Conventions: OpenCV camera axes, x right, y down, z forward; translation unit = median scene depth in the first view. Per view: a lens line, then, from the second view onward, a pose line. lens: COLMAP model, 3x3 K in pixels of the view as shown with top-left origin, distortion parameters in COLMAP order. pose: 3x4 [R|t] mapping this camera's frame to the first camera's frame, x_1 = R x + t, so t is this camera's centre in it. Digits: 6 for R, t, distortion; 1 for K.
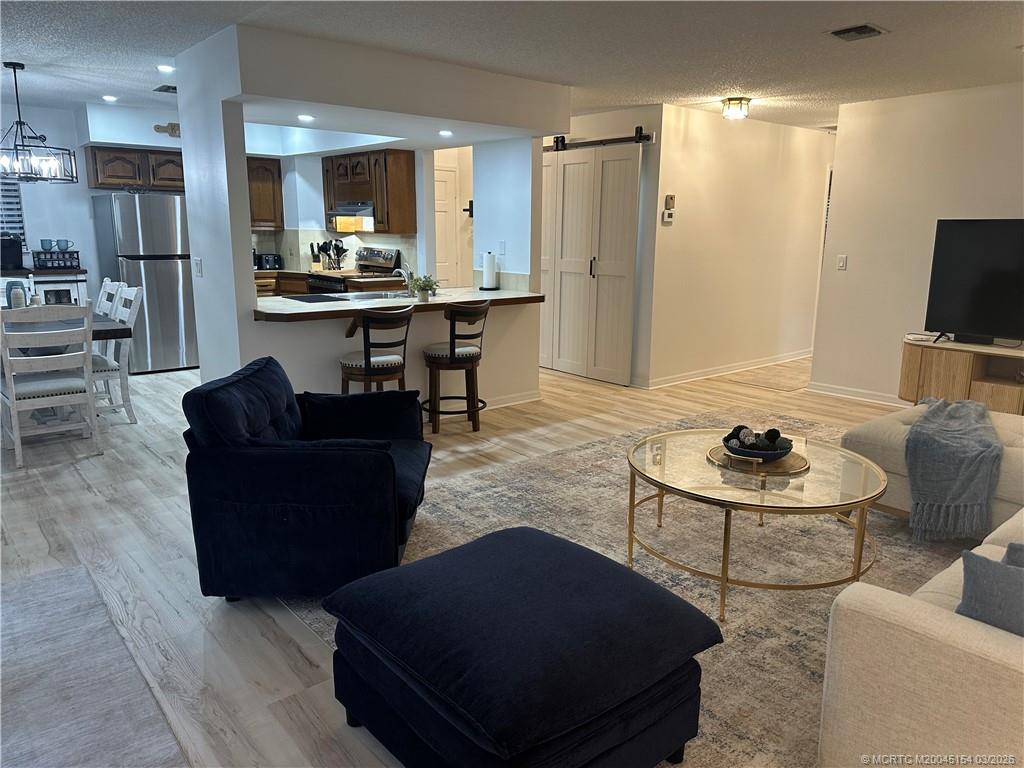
lens RADIAL K [[723.8, 0, 514.8], [0, 723.8, 386.2], [0, 0, 1]] dist [0.060746, -0.072023]
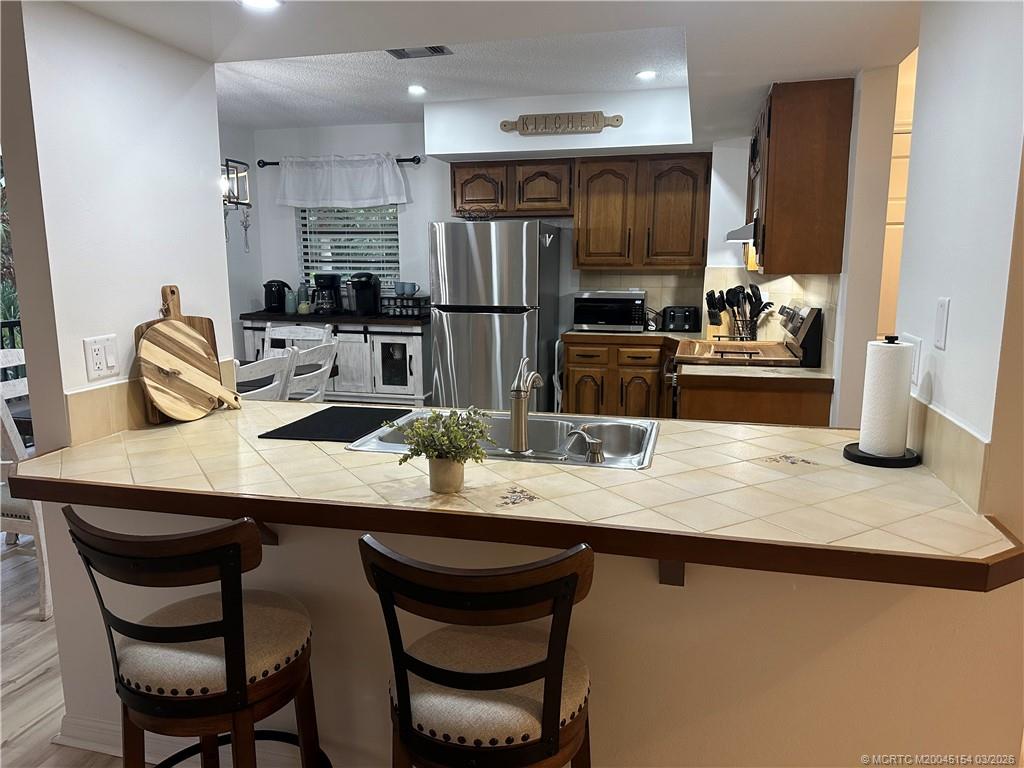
lens RADIAL K [[712.9, 0, 513.6], [0, 712.9, 395.7], [0, 0, 1]] dist [0.112883, -0.174522]
pose [[0.574598, 0.141424, -0.806124, 0.107235], [-0.168814, 0.984257, 0.052345, -0.132320], [0.800836, 0.106008, 0.589427, 0.612171]]
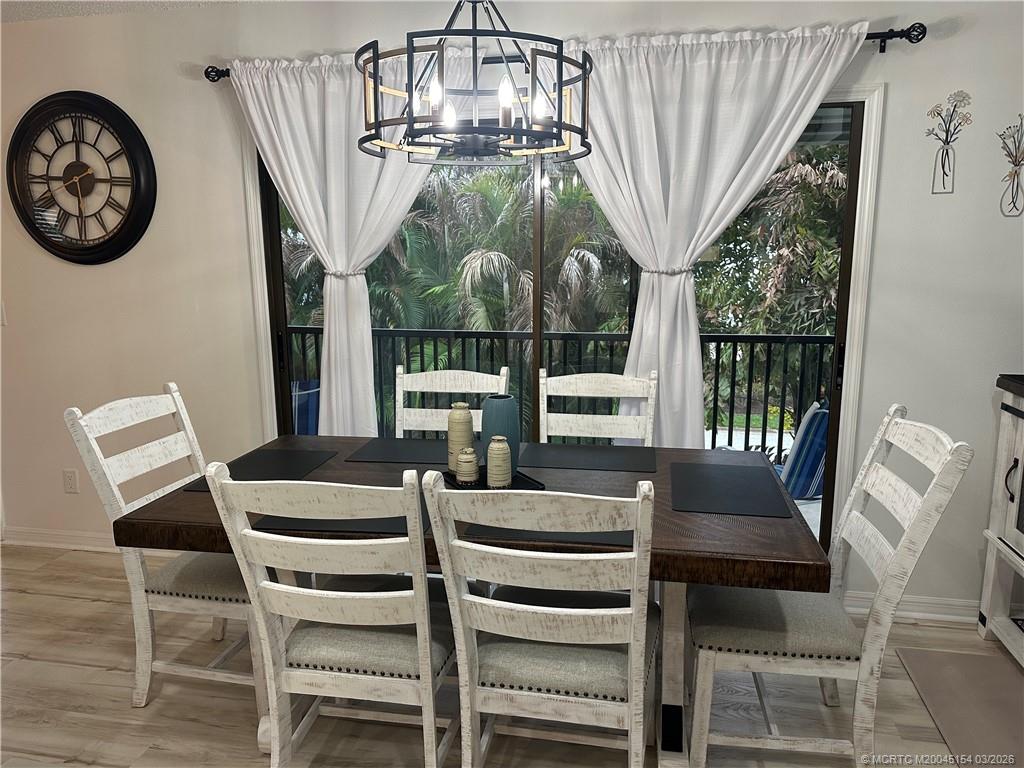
lens RADIAL K [[723.8, 0, 514.8], [0, 723.8, 386.2], [0, 0, 1]] dist [0.060746, -0.072023]
pose [[-0.782519, 0.102930, -0.614060, -0.310395], [-0.136647, 0.933805, 0.330660, -0.212190], [0.607447, 0.342658, -0.716655, 0.953795]]
